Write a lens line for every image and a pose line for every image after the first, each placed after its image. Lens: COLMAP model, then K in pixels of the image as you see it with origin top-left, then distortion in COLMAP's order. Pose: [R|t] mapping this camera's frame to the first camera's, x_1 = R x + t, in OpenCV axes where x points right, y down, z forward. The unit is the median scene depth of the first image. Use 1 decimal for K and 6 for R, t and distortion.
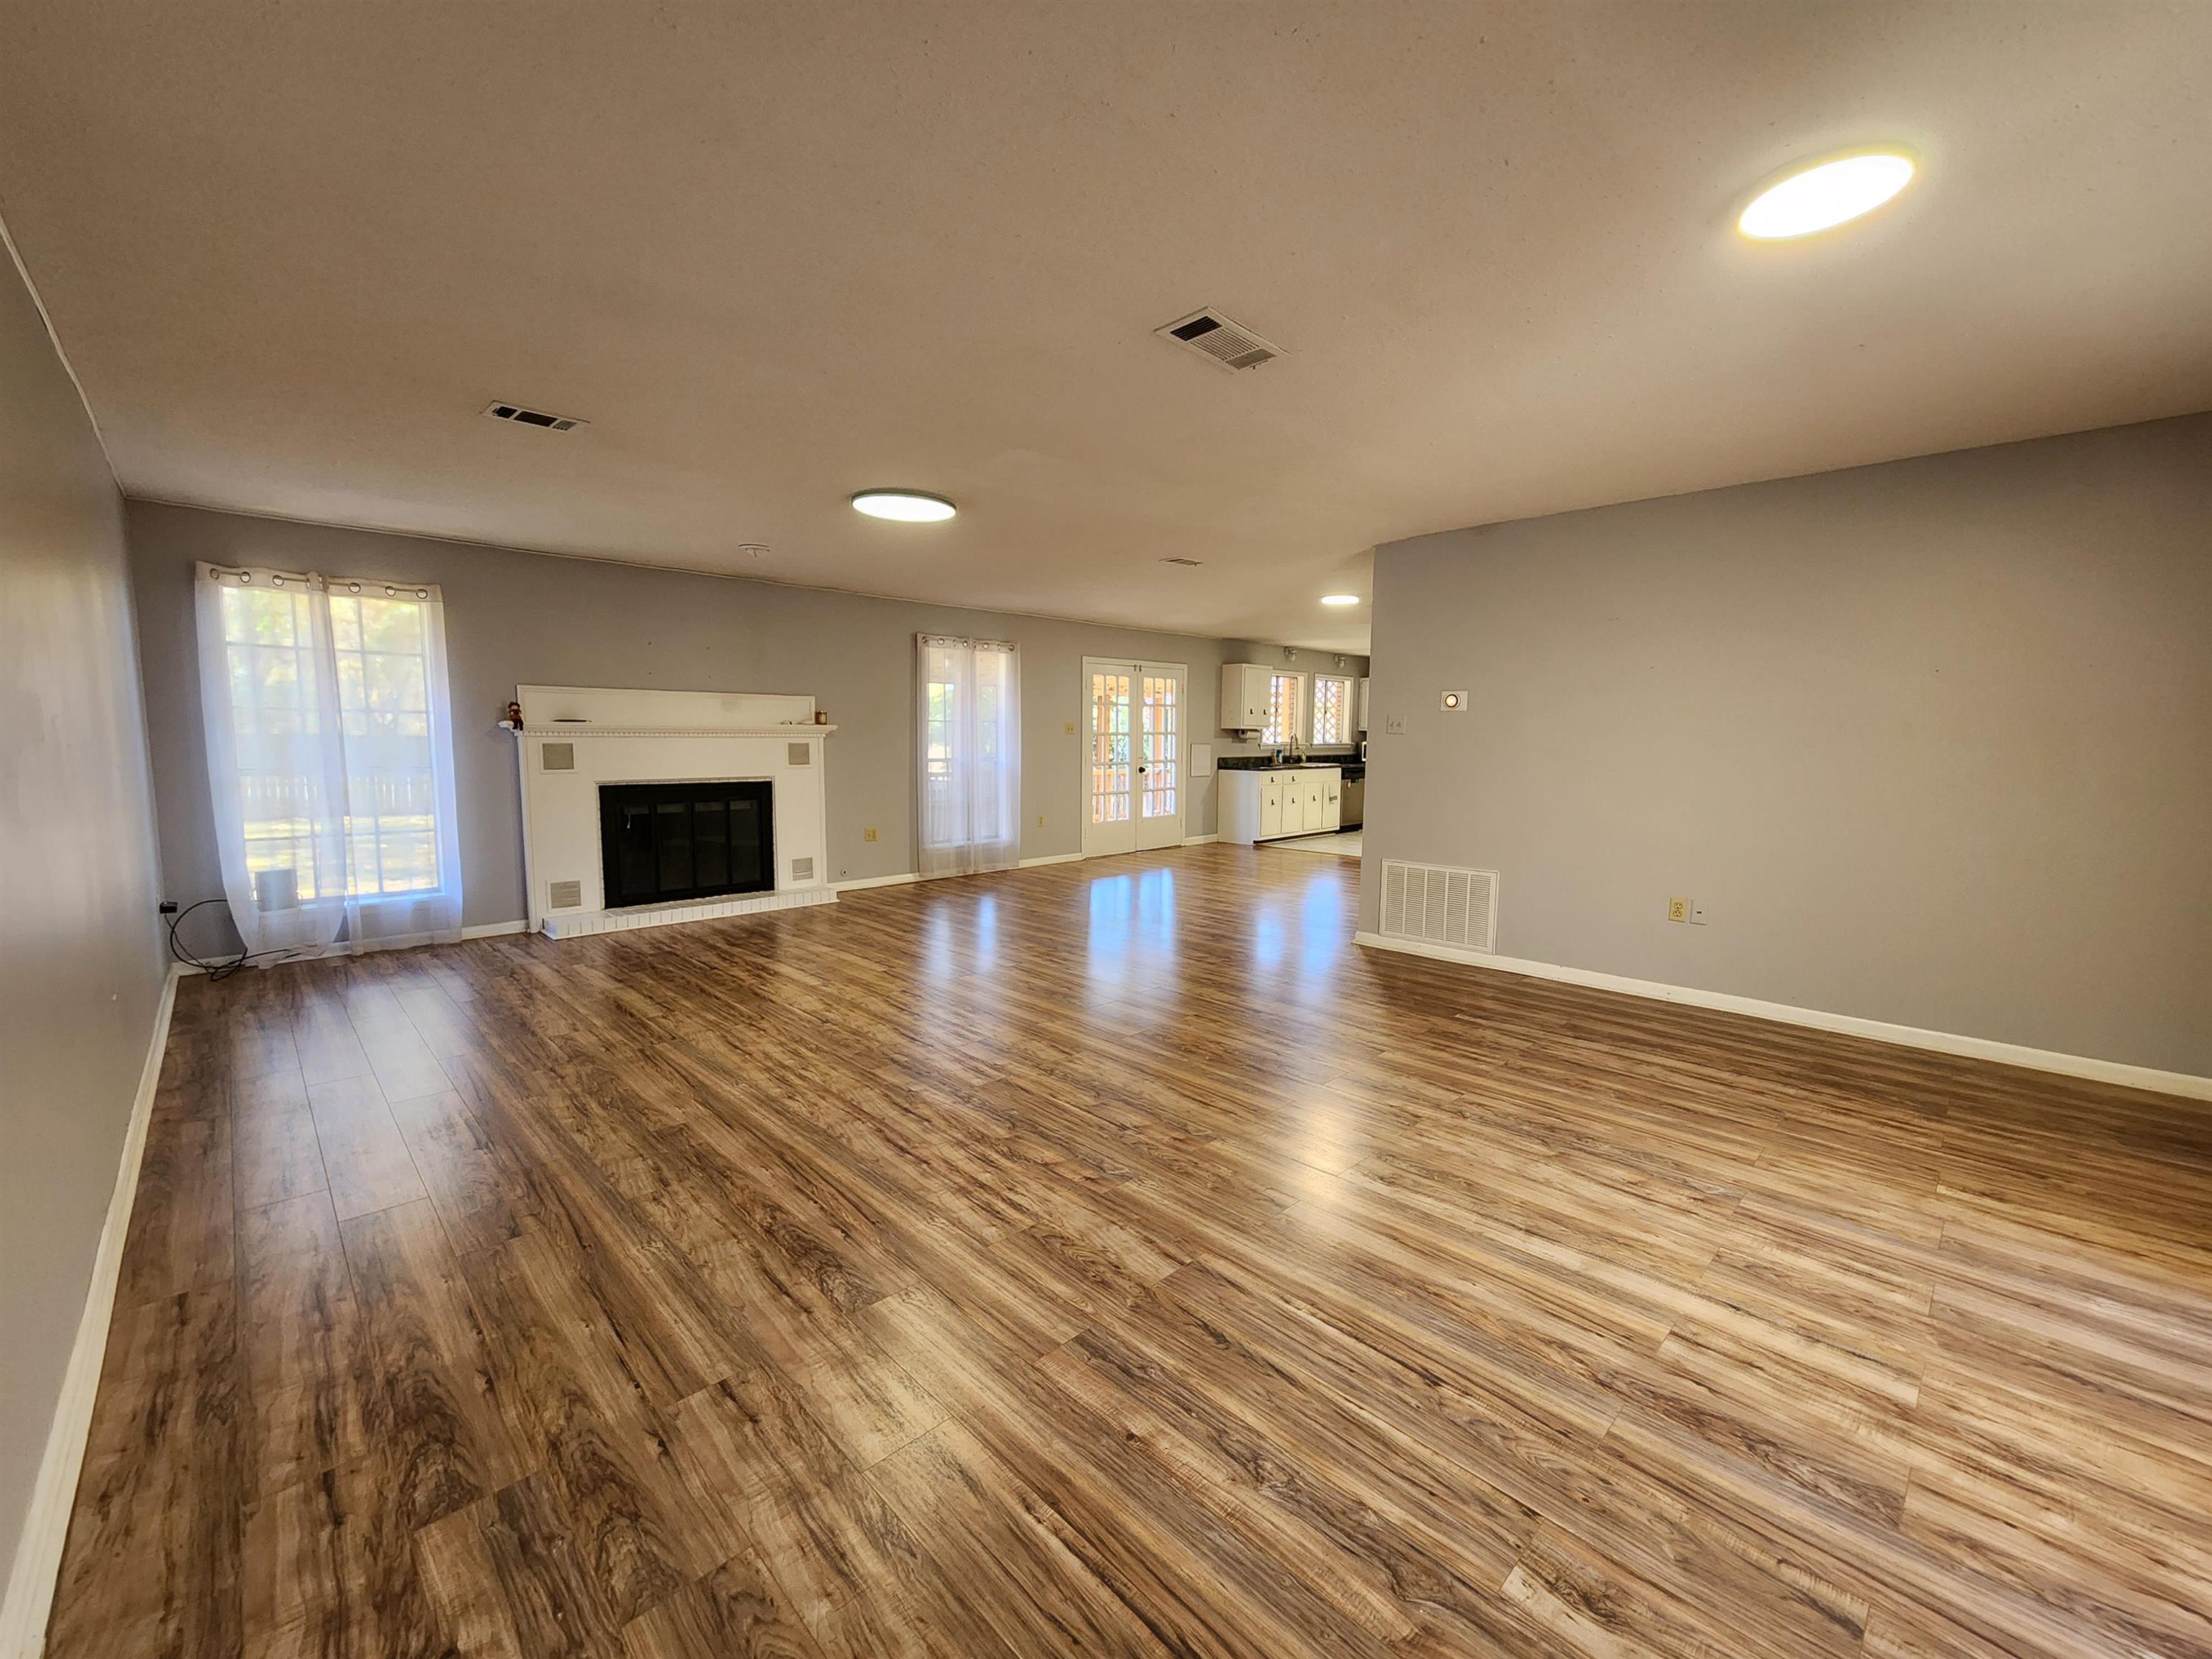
lens RADIAL K [[896.2, 0, 1120.4], [0, 896.2, 836.2], [0, 0, 1]] dist [0.001570, -0.000567]
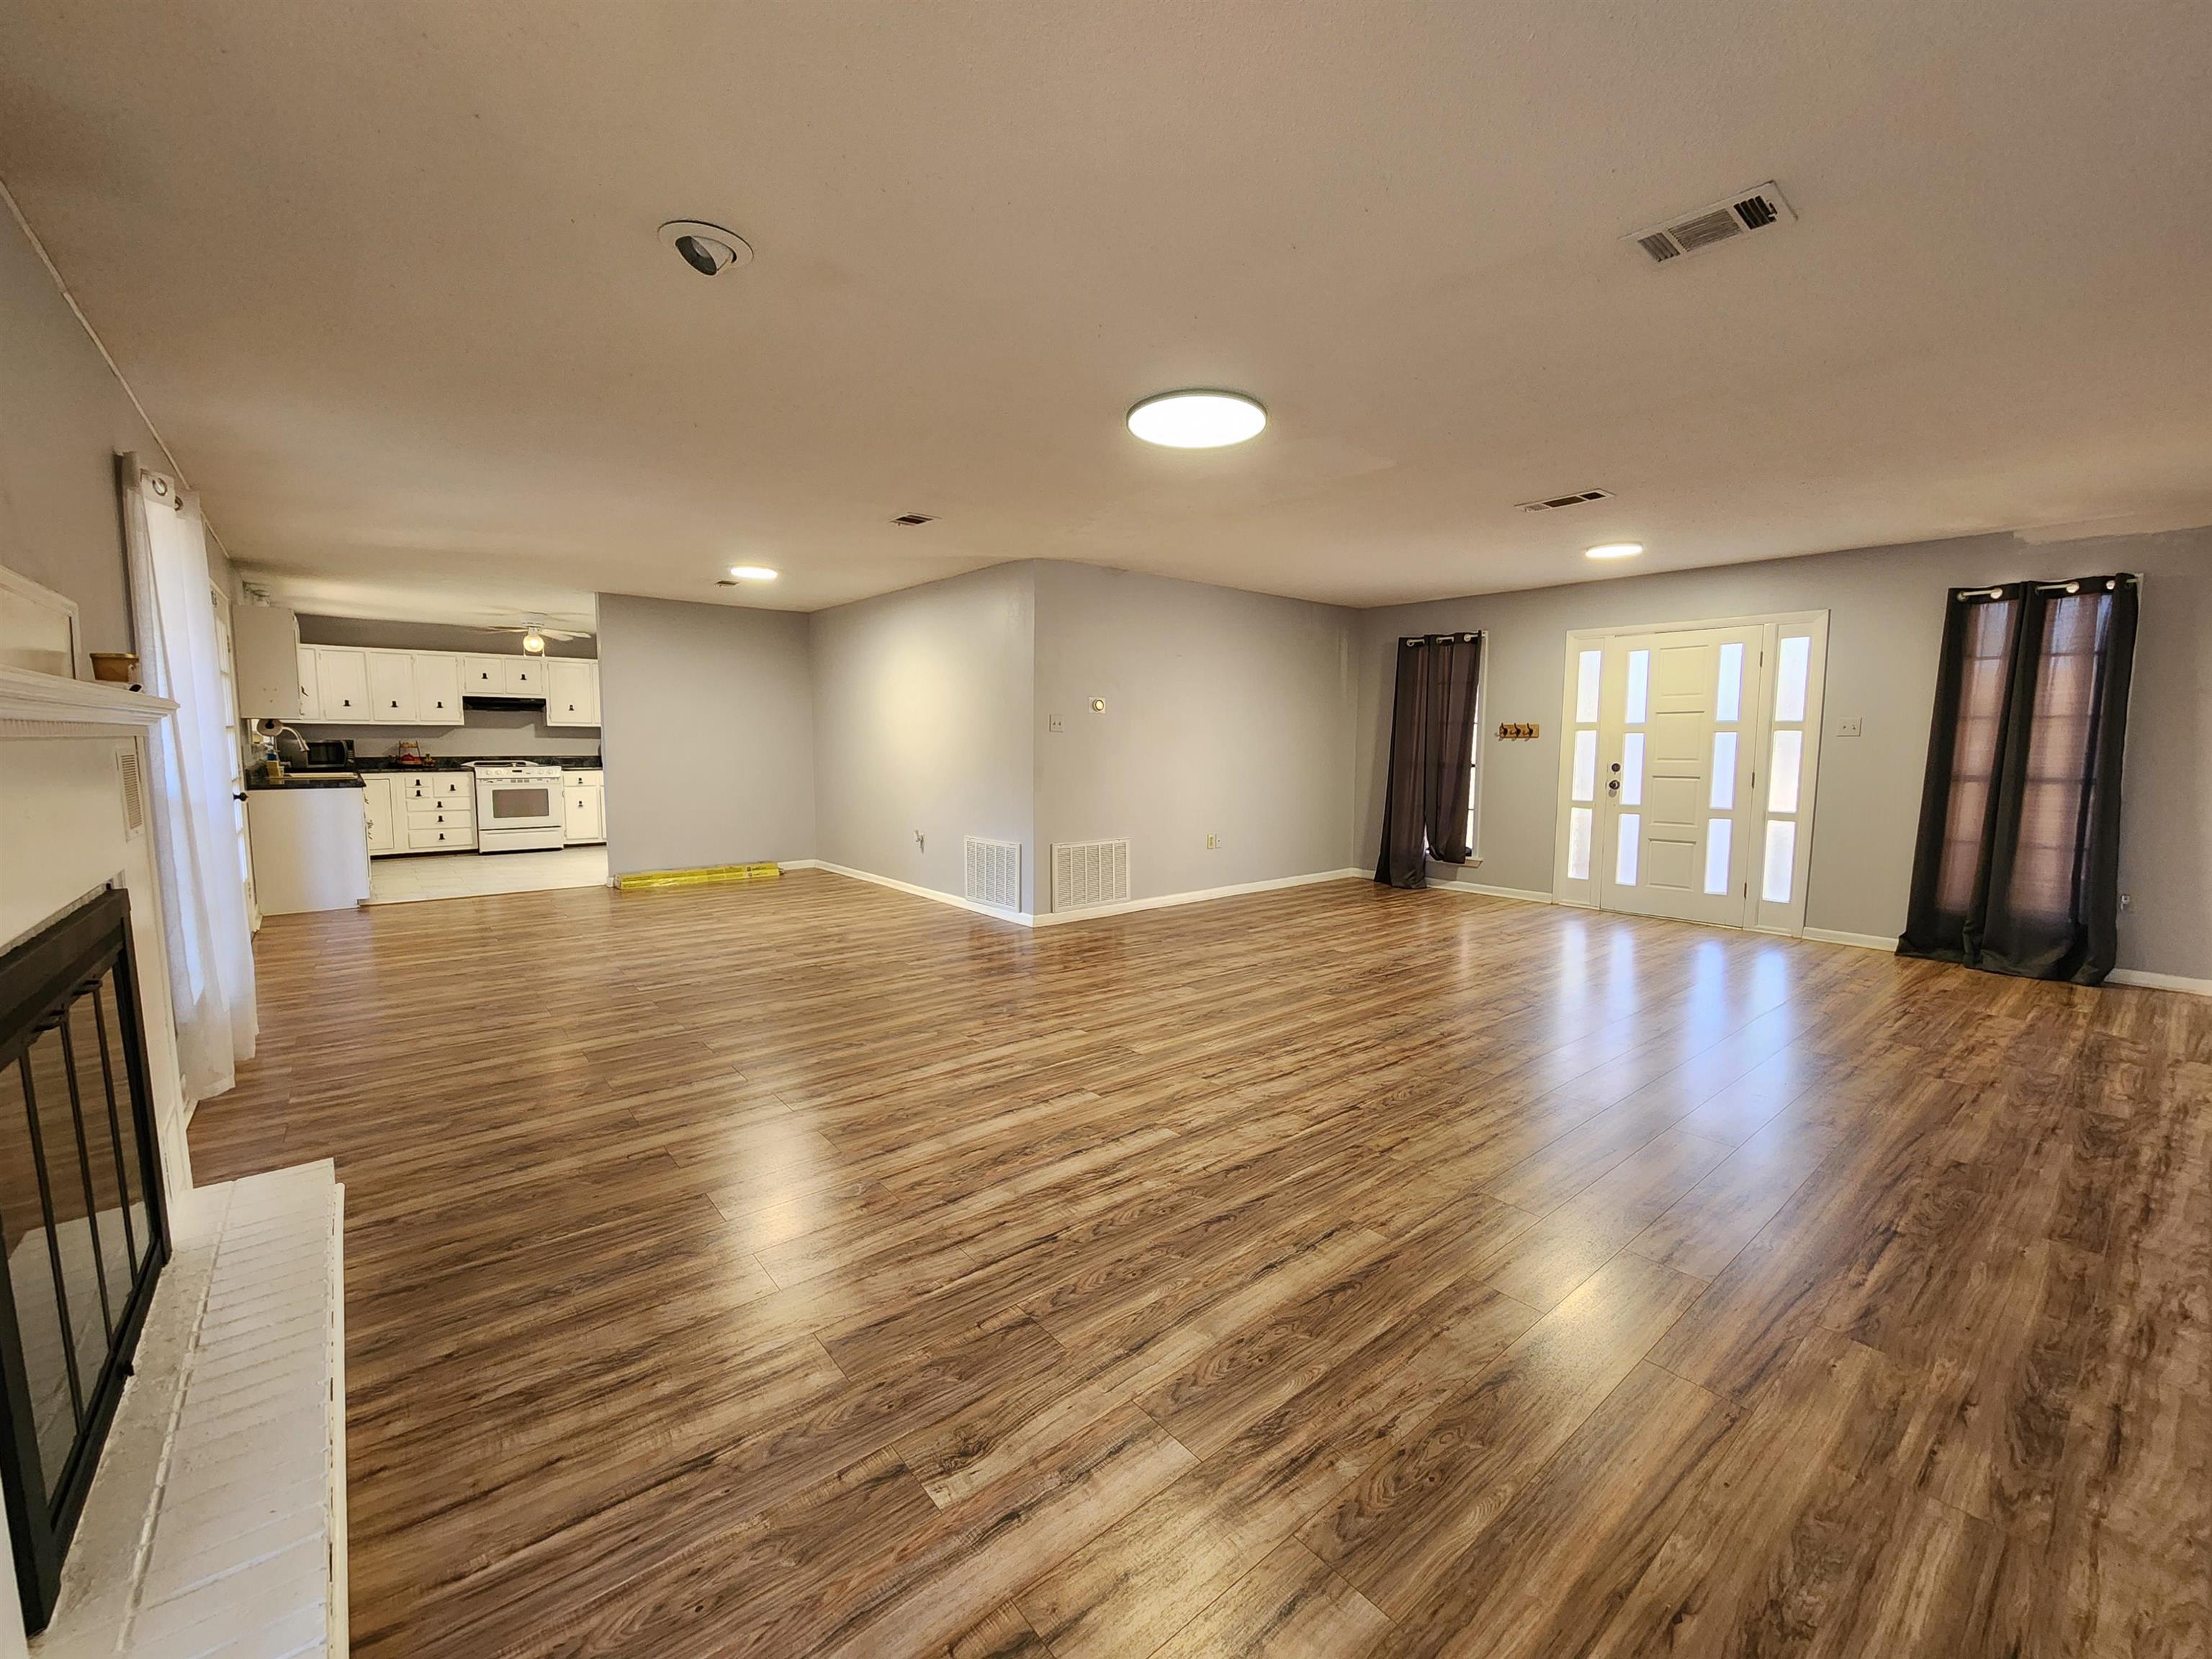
lens RADIAL K [[896.2, 0, 1115.5], [0, 896.2, 793.5], [0, 0, 1]] dist [0.001570, -0.000567]
pose [[0.094582, -0.066141, 0.993317, -1.196099], [0.106030, 0.992784, 0.056009, -0.135532], [-0.989854, 0.100024, 0.100913, 1.204298]]
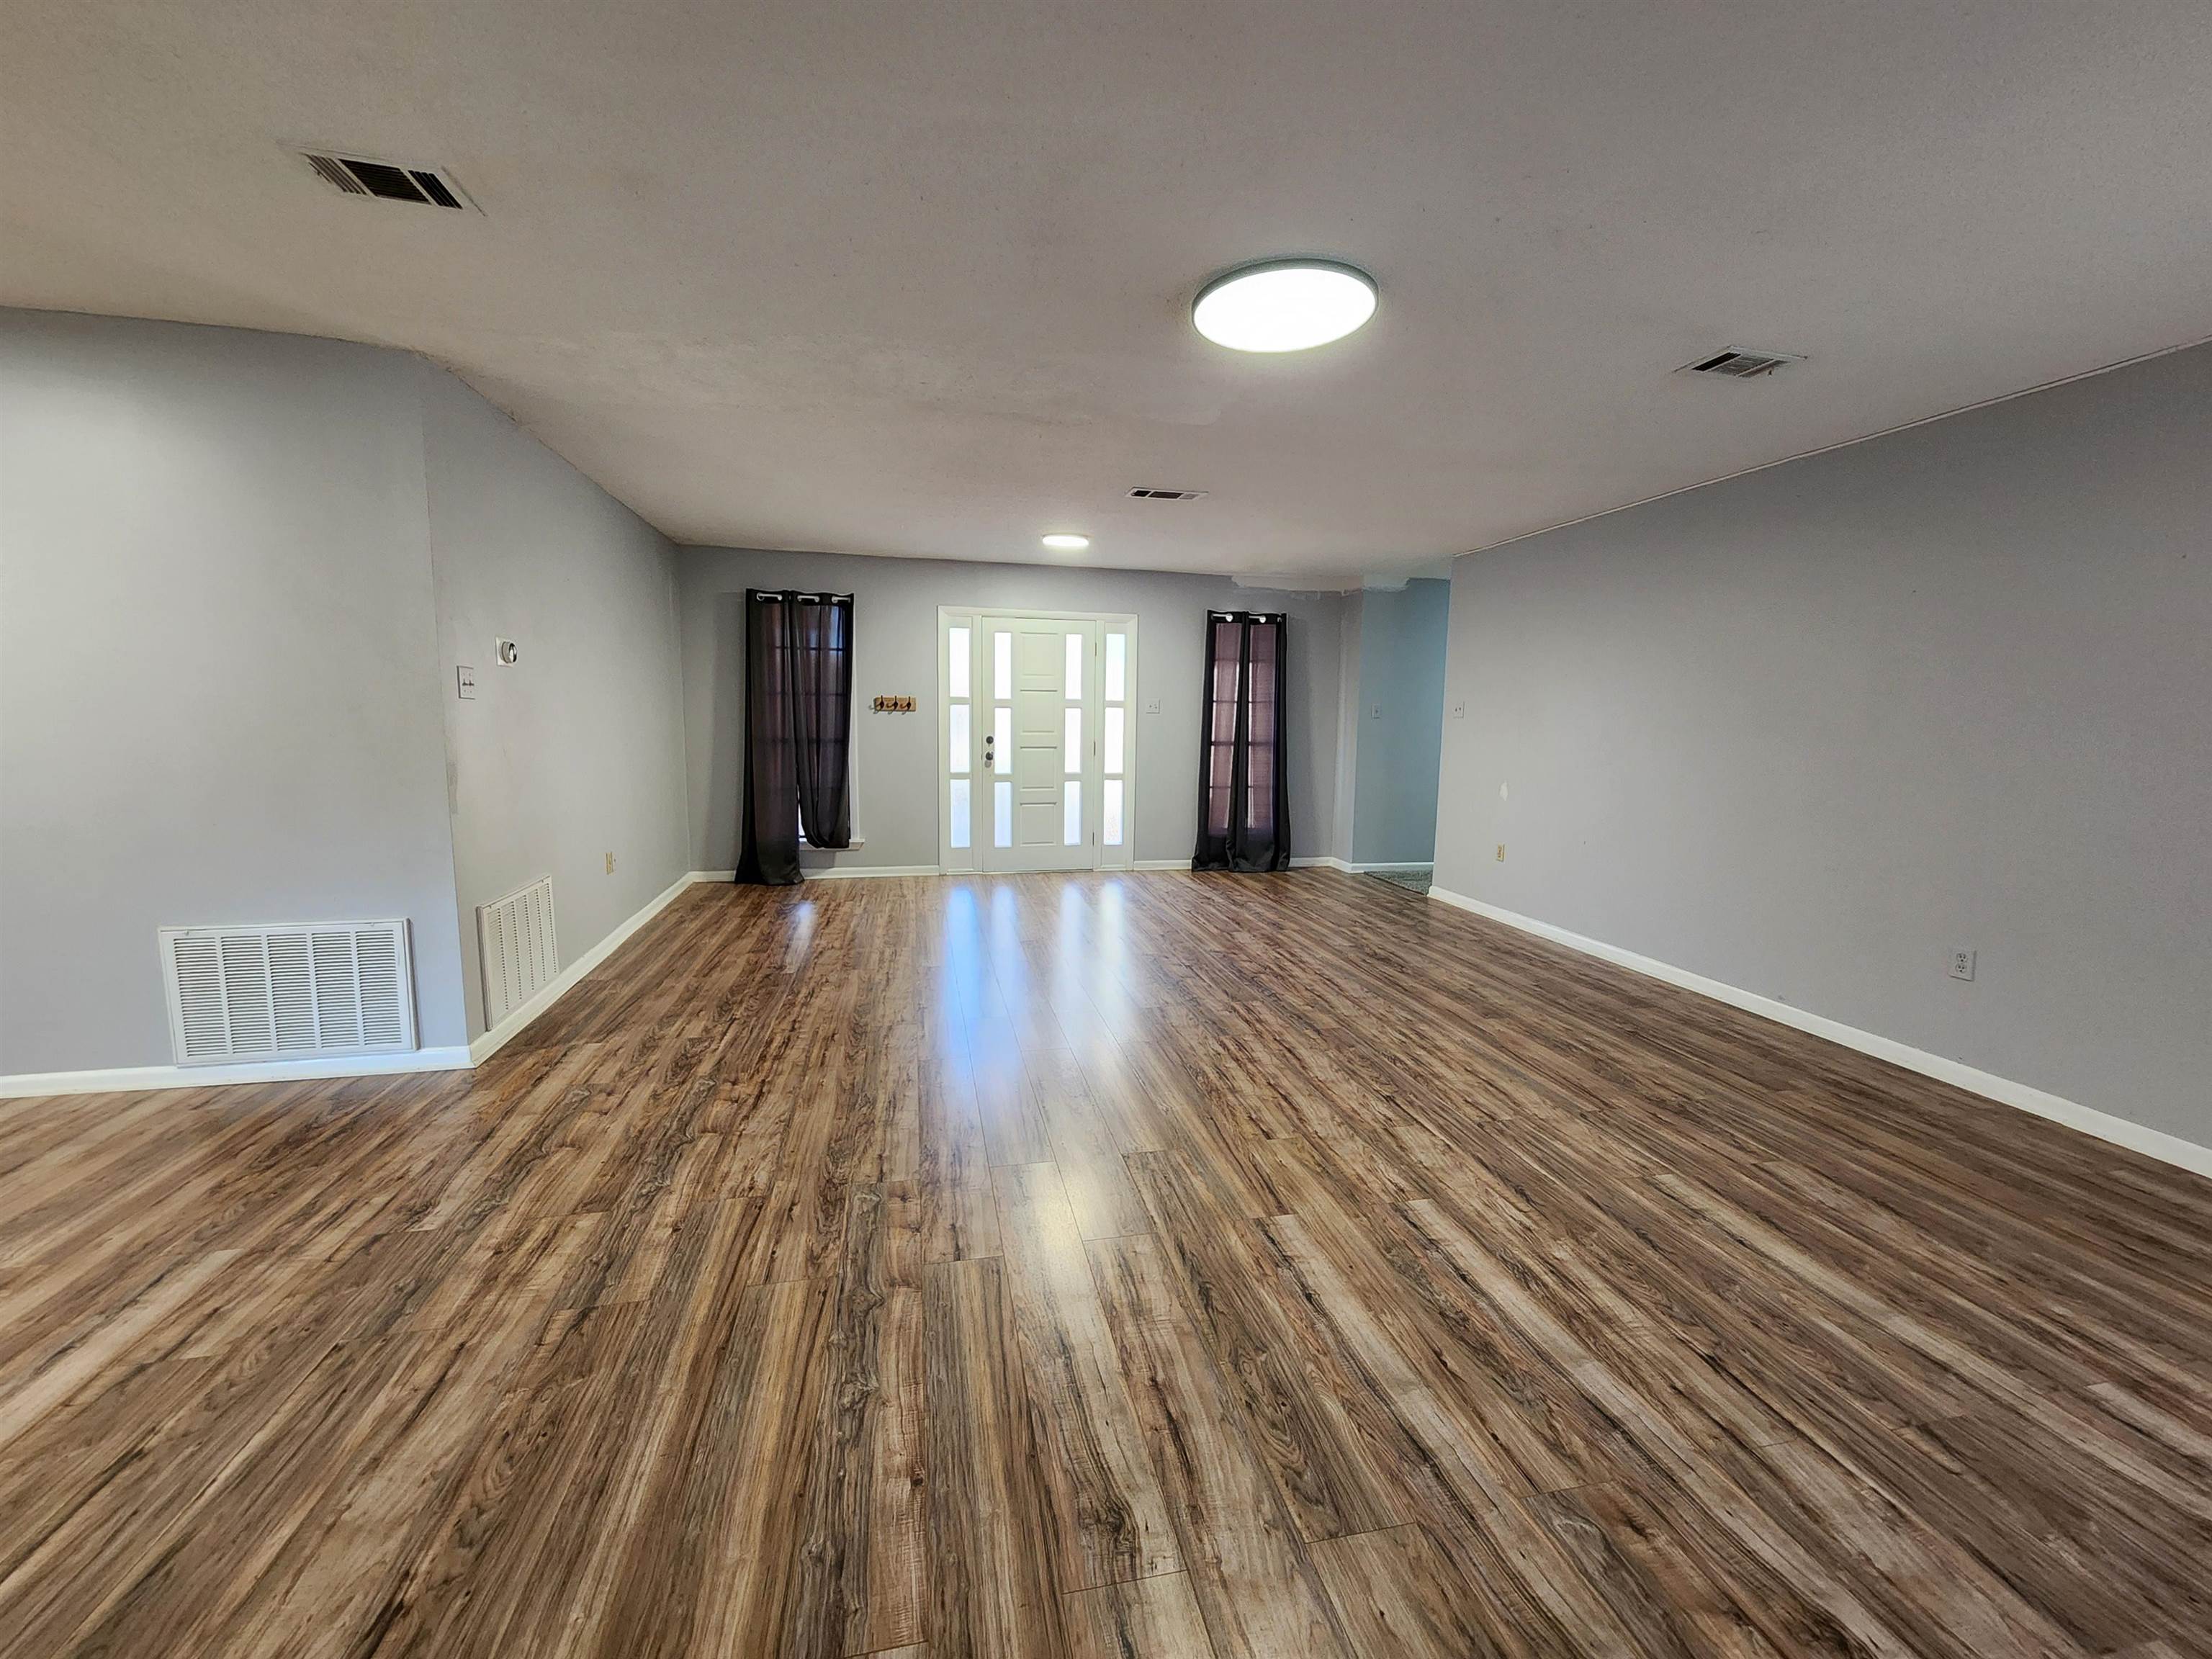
lens RADIAL K [[896.2, 0, 1107.3], [0, 896.2, 814.2], [0, 0, 1]] dist [0.001570, -0.000567]
pose [[-0.838223, -0.080352, 0.539375, -0.570102], [0.039029, 0.977709, 0.206305, -0.214753], [-0.543929, 0.193981, -0.816402, 1.872484]]
